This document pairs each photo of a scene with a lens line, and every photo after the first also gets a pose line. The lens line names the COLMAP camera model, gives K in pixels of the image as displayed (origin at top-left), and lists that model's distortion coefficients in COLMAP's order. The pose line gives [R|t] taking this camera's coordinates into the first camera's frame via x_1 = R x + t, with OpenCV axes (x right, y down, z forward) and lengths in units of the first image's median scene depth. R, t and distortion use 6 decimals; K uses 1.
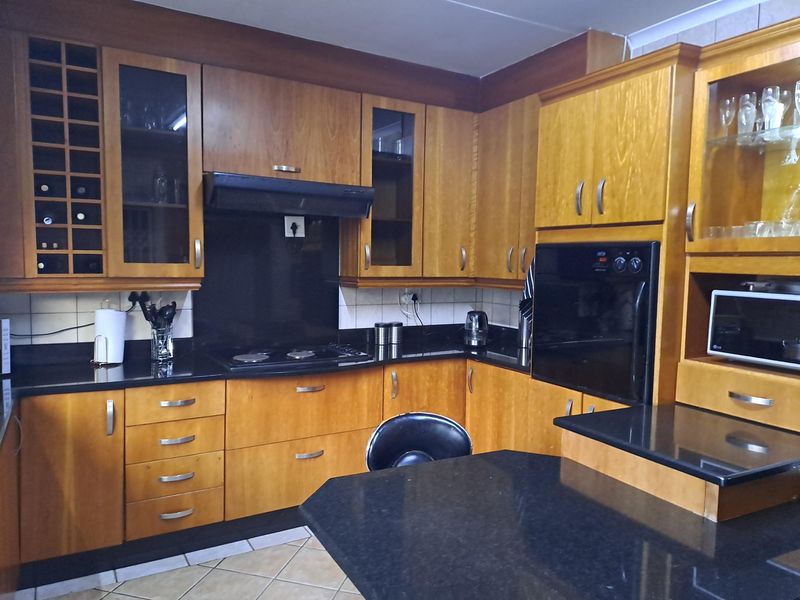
lens RADIAL K [[578.0, 0, 381.9], [0, 578.0, 301.9], [0, 0, 1]] dist [0.126112, -0.147505]
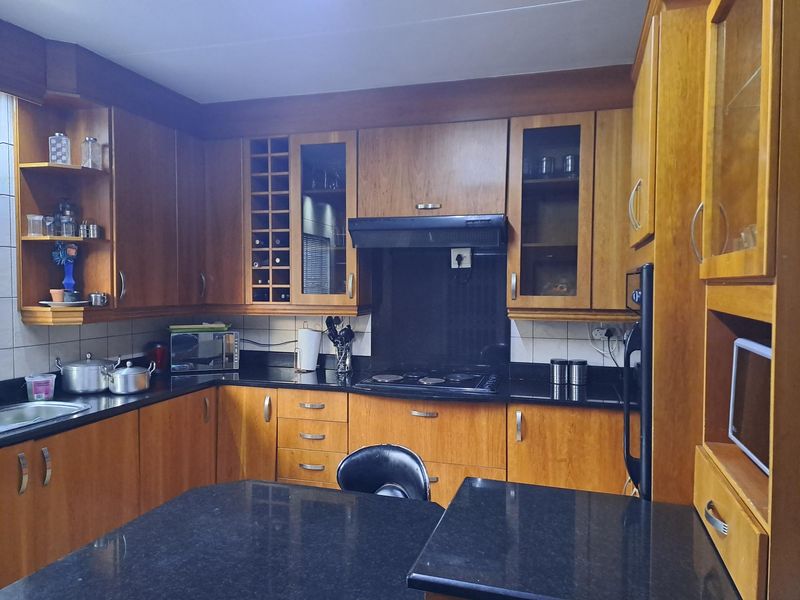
lens RADIAL K [[578.0, 0, 381.9], [0, 578.0, 301.9], [0, 0, 1]] dist [0.126112, -0.147505]
pose [[0.697406, 0.011173, -0.716589, 0.517440], [-0.044865, 0.998598, -0.028095, -0.016665], [0.715270, 0.051743, 0.696930, 0.190295]]
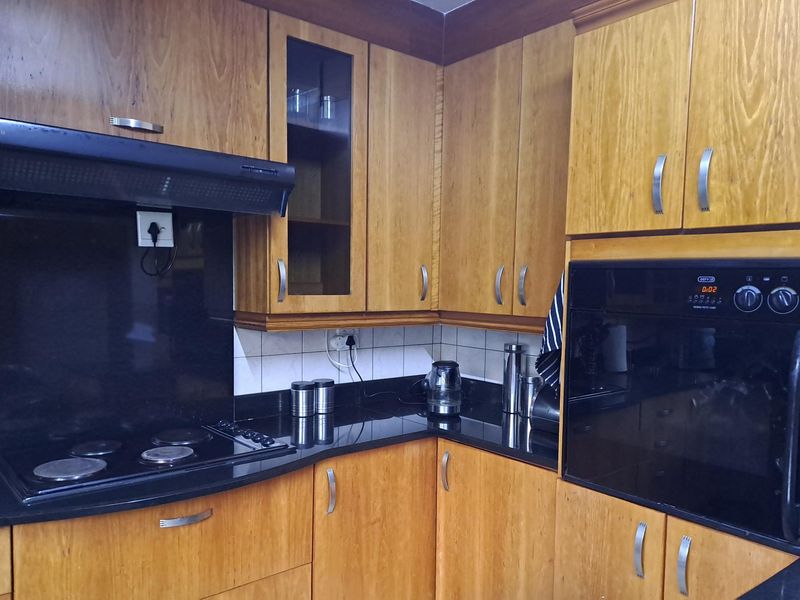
lens RADIAL K [[623.3, 0, 390.5], [0, 623.3, 328.7], [0, 0, 1]] dist [0.086358, -0.106895]
pose [[0.982280, -0.013664, 0.186922, -0.037550], [0.012327, 0.999889, 0.008311, -0.031988], [-0.187015, -0.005860, 0.982340, 0.336724]]
